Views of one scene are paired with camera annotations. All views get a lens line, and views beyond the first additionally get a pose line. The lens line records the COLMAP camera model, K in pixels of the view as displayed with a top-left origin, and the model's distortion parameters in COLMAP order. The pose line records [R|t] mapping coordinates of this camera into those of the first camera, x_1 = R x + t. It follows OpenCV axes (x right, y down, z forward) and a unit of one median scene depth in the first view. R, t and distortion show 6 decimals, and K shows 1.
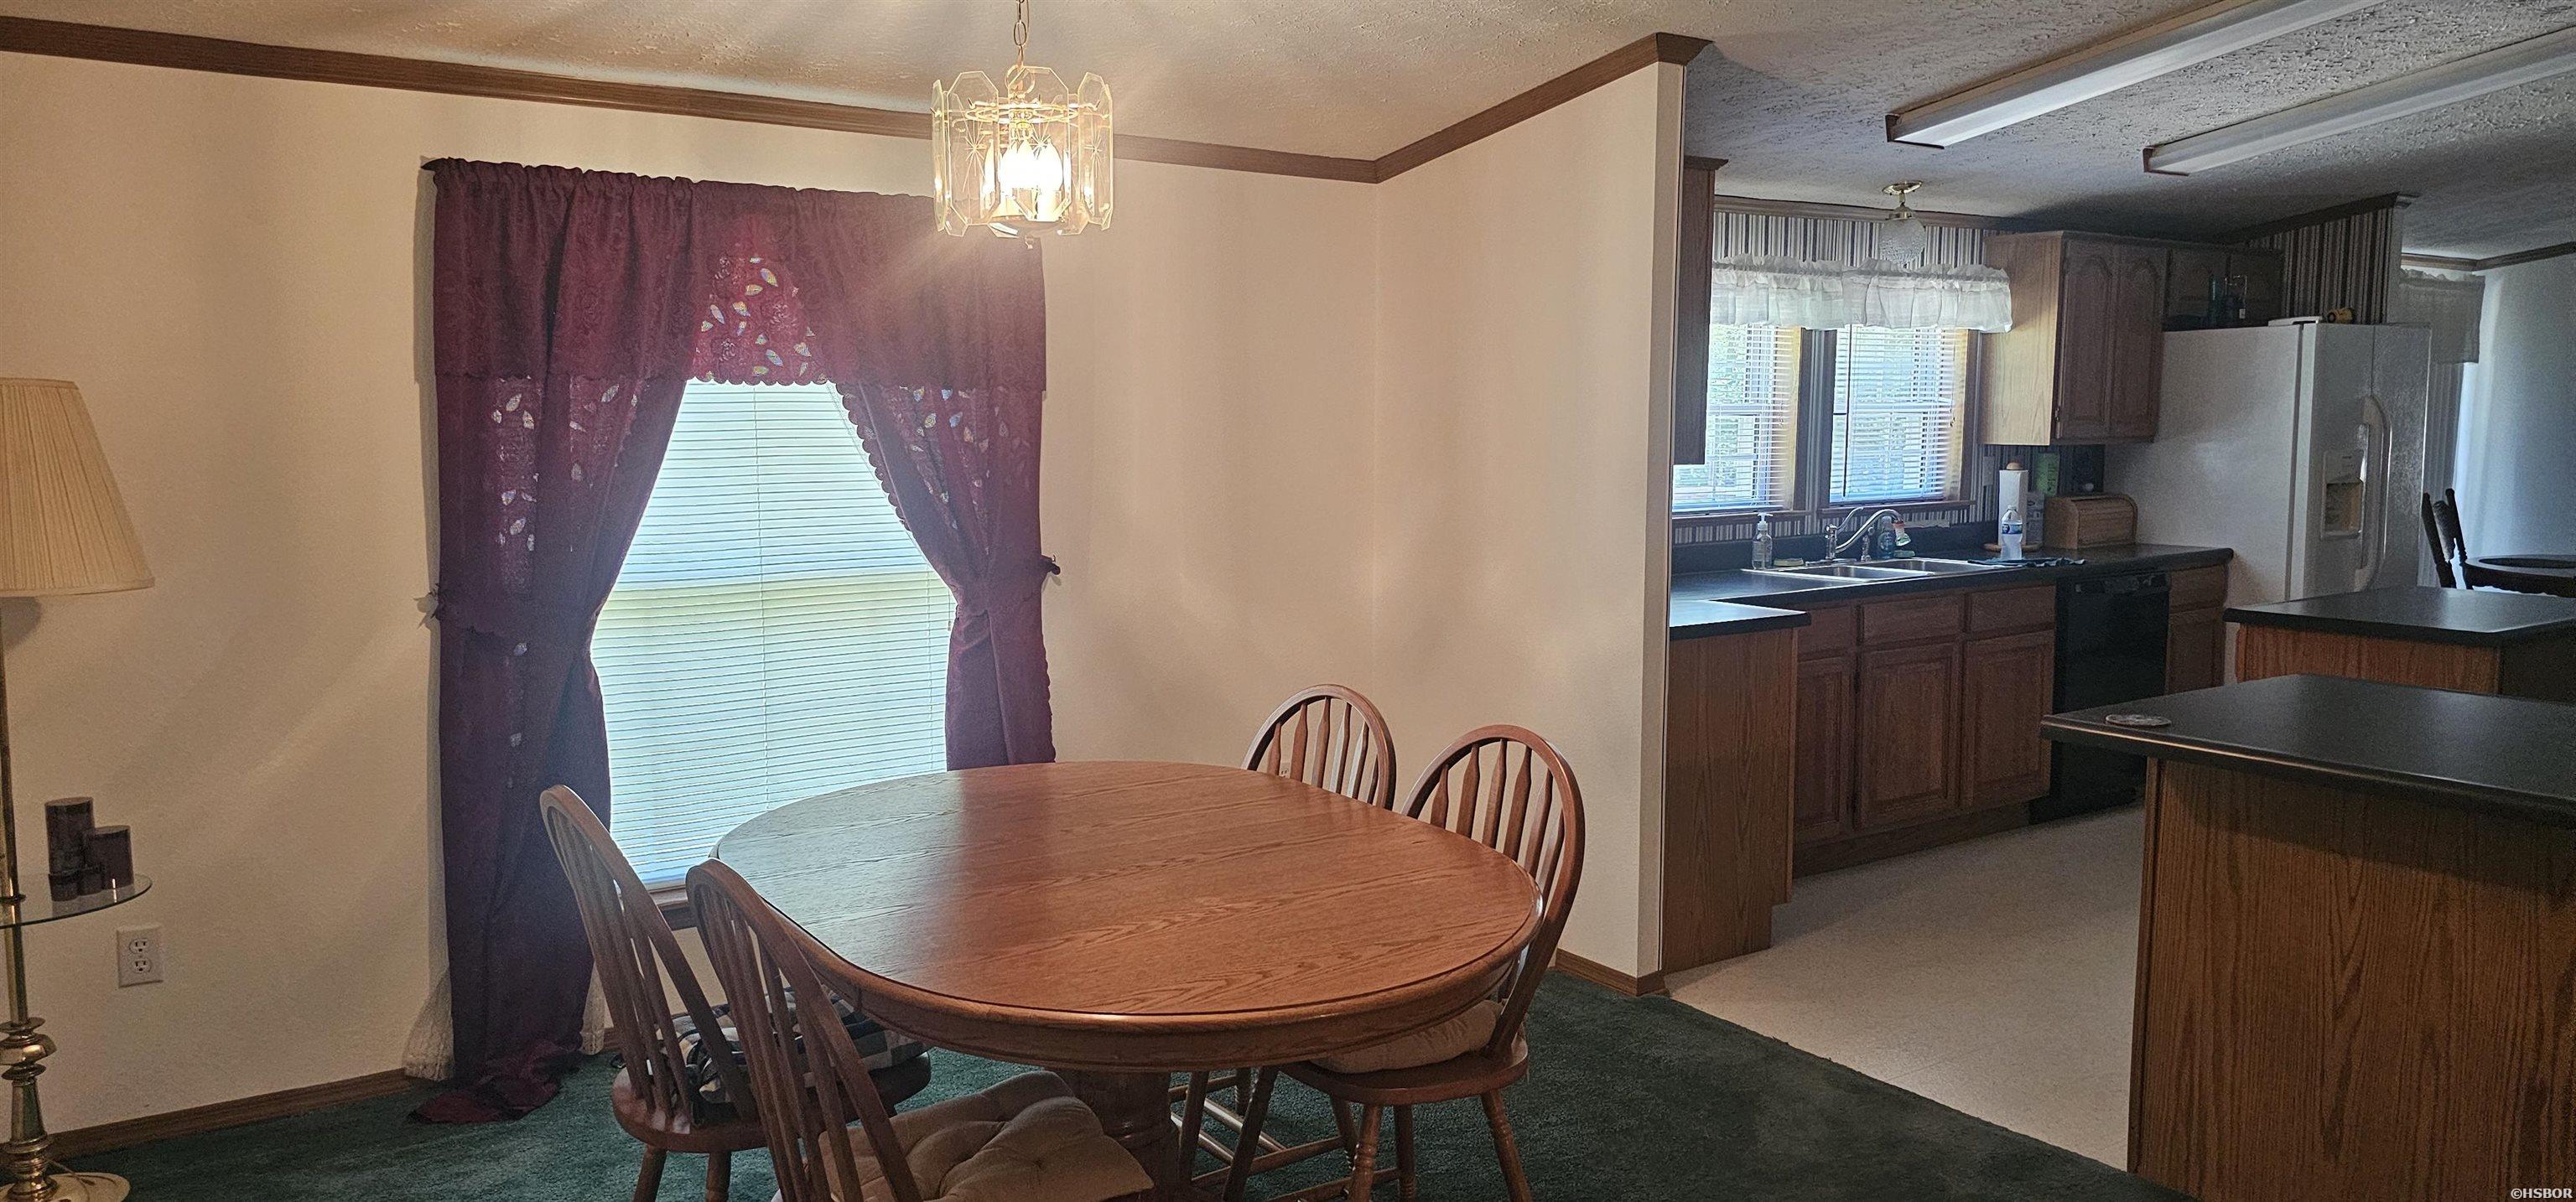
lens RADIAL K [[1691.0, 0, 1288.0], [0, 1691.0, 601.0], [0, 0, 1]] dist [0.111781, -0.116342]
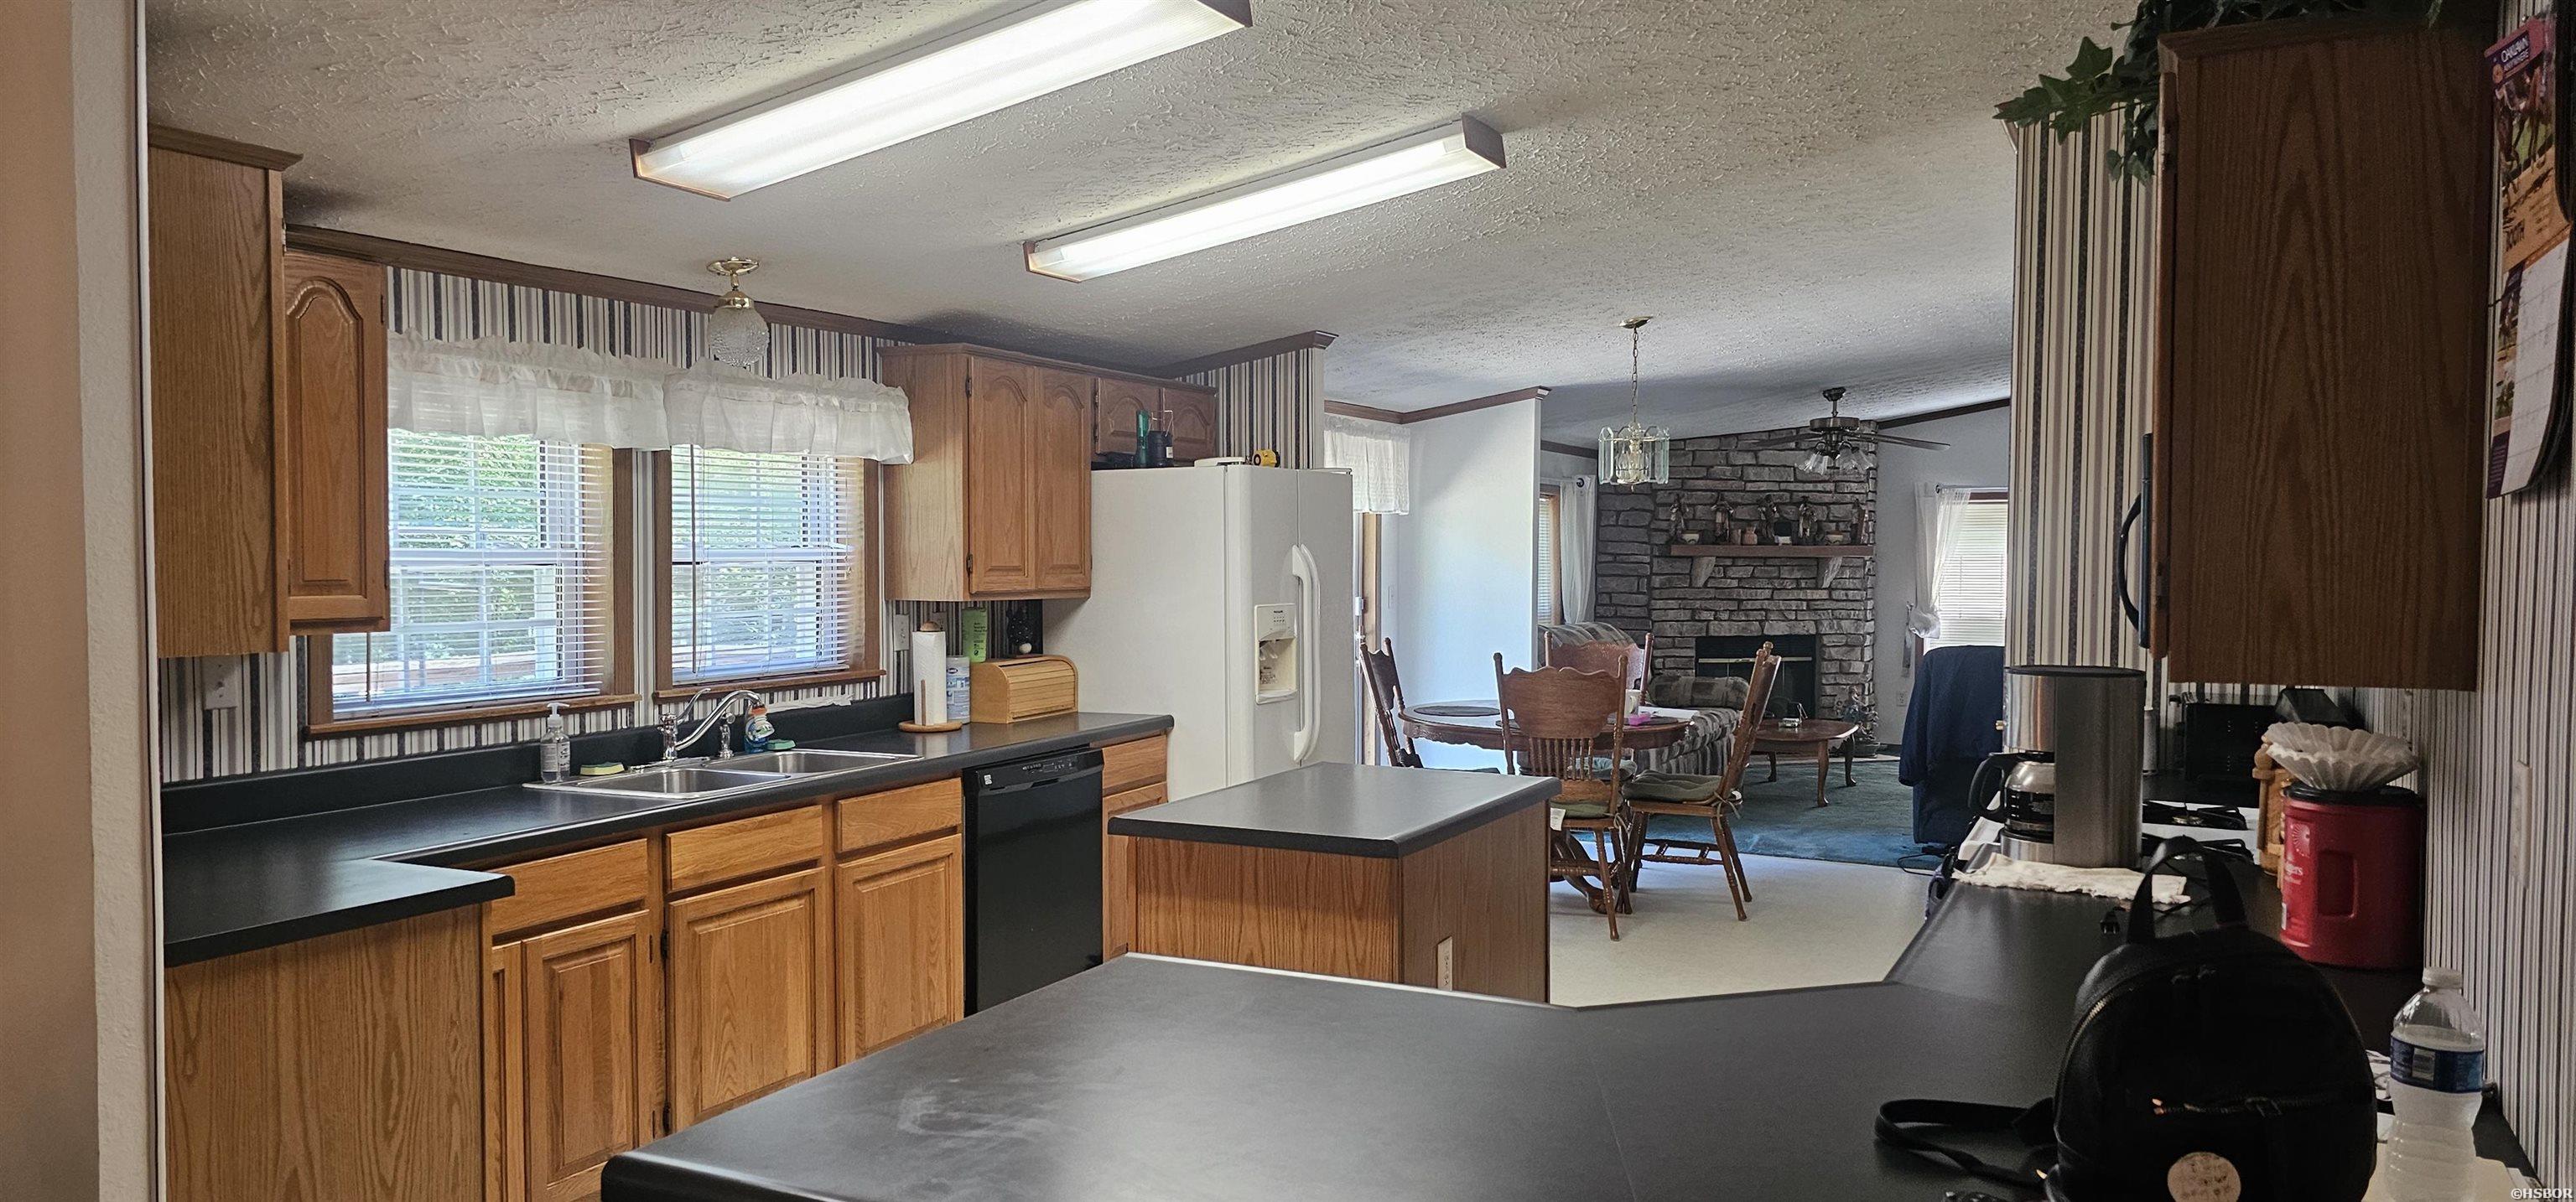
lens RADIAL K [[1691.0, 0, 1288.0], [0, 1691.0, 601.0], [0, 0, 1]] dist [0.111781, -0.116342]
pose [[0.882679, -0.014459, 0.469754, 0.200245], [0.052064, 0.996383, -0.067159, -0.028505], [-0.467084, 0.083737, 0.880239, 0.215613]]
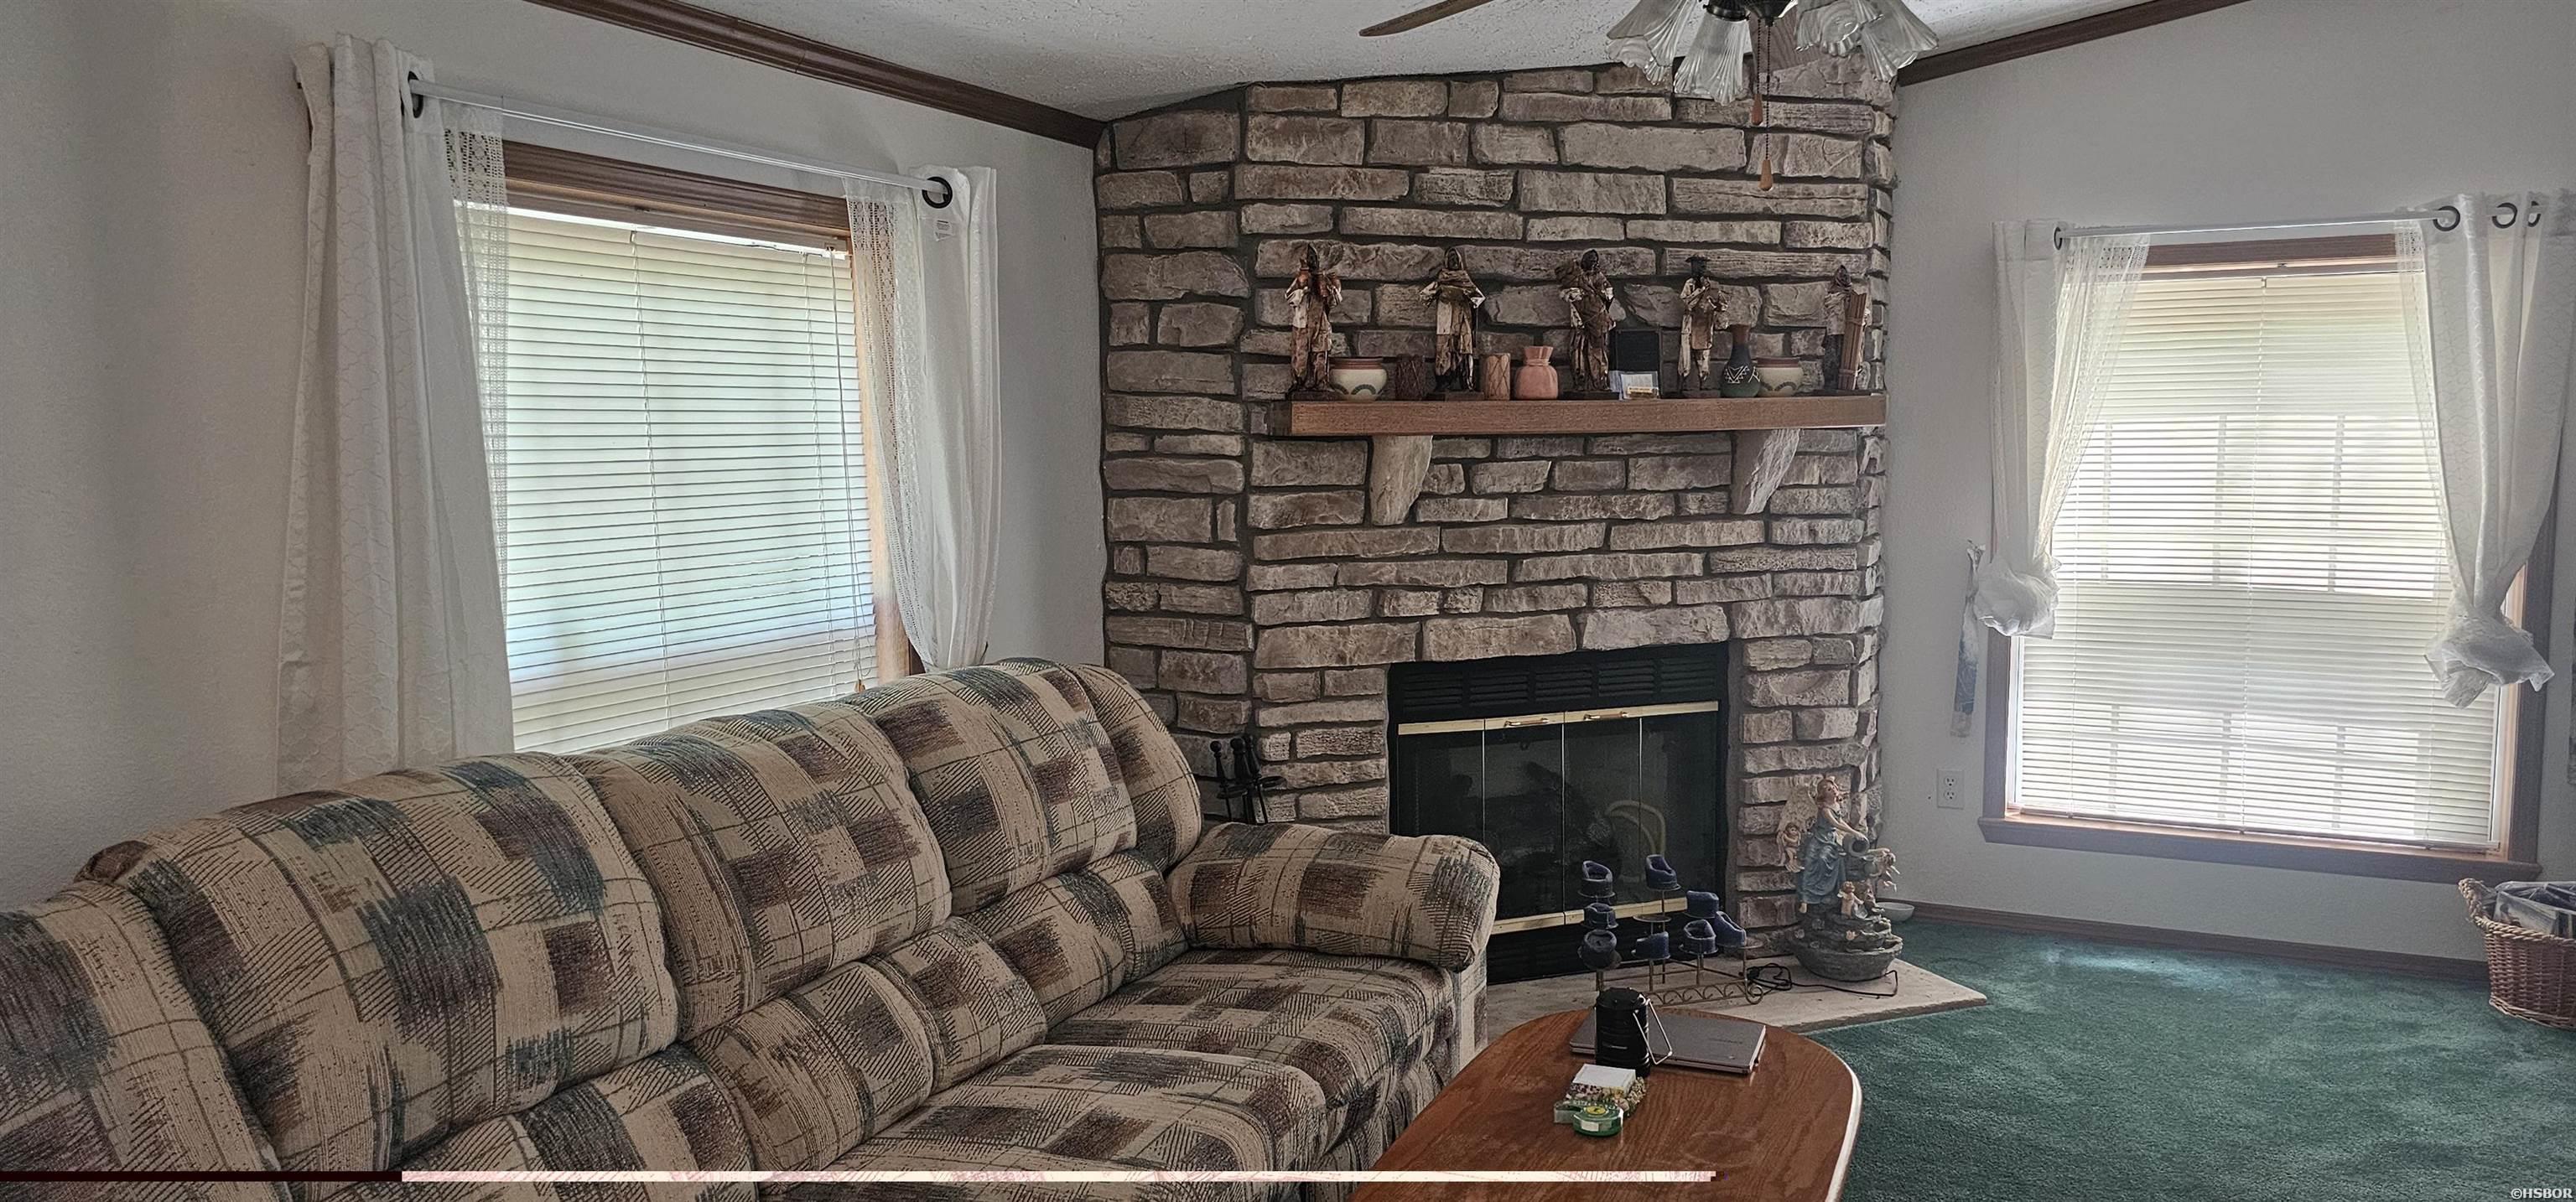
lens RADIAL K [[1691.0, 0, 1288.0], [0, 1691.0, 601.0], [0, 0, 1]] dist [0.111781, -0.116342]
pose [[0.873828, -0.063661, 0.482049, 0.758517], [0.071266, 0.997454, 0.002540, -0.083958], [-0.480984, 0.032134, 0.876140, 0.748763]]
